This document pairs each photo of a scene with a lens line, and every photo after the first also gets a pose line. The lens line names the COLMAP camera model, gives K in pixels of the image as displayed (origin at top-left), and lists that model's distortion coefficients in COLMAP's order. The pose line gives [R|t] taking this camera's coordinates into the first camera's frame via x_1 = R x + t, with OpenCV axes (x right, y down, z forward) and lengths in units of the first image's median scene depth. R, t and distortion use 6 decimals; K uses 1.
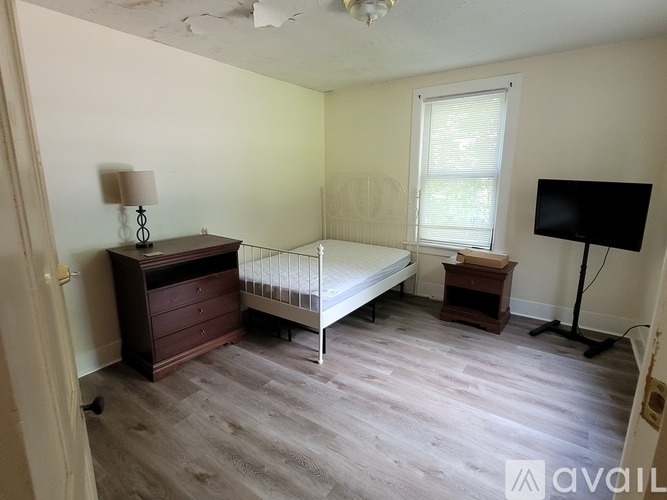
lens RADIAL K [[349.7, 0, 332.0], [0, 349.7, 250.3], [0, 0, 1]] dist [0.000149, 0.000144]
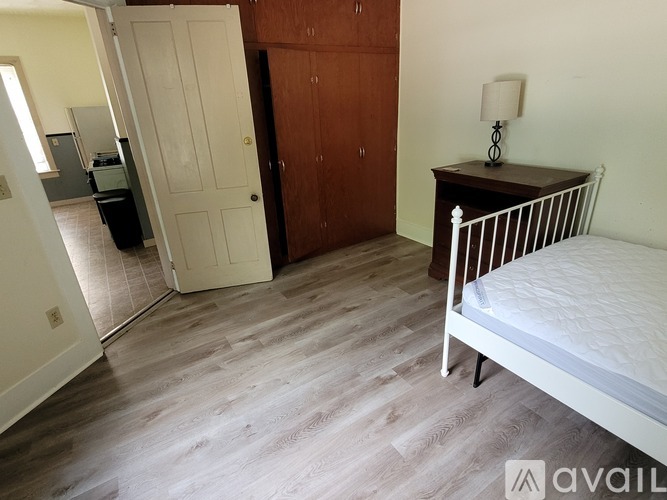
lens RADIAL K [[349.7, 0, 327.2], [0, 349.7, 249.7], [0, 0, 1]] dist [0.000149, 0.000144]
pose [[-0.391069, 0.372324, -0.841688, 0.602146], [-0.143873, 0.878546, 0.455476, -0.196939], [0.909046, 0.299219, -0.290005, 1.000300]]
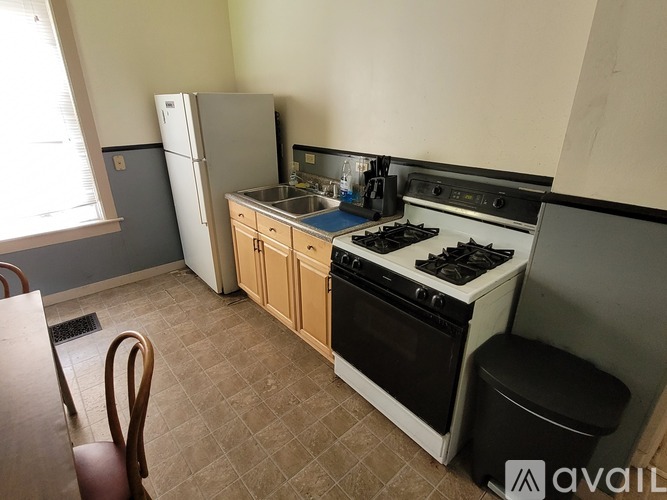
lens RADIAL K [[349.7, 0, 339.8], [0, 349.7, 251.2], [0, 0, 1]] dist [0.000149, 0.000144]
pose [[-0.246395, 0.406230, -0.879924, 0.568855], [-0.219791, 0.860839, 0.458965, -0.182011], [0.943918, 0.306486, -0.122821, 0.907877]]
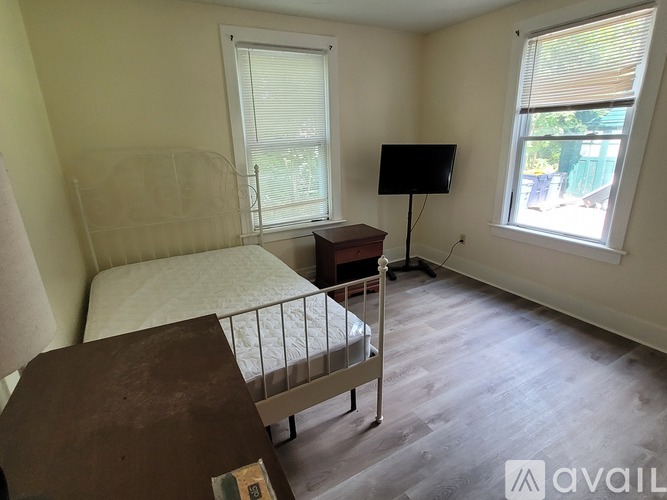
lens RADIAL K [[349.7, 0, 332.6], [0, 349.7, 246.0], [0, 0, 1]] dist [0.000149, 0.000144]
pose [[0.427344, -0.276629, 0.860728, -0.624272], [0.223702, 0.954789, 0.195793, -0.178498], [-0.875976, 0.108876, 0.469906, 0.784942]]
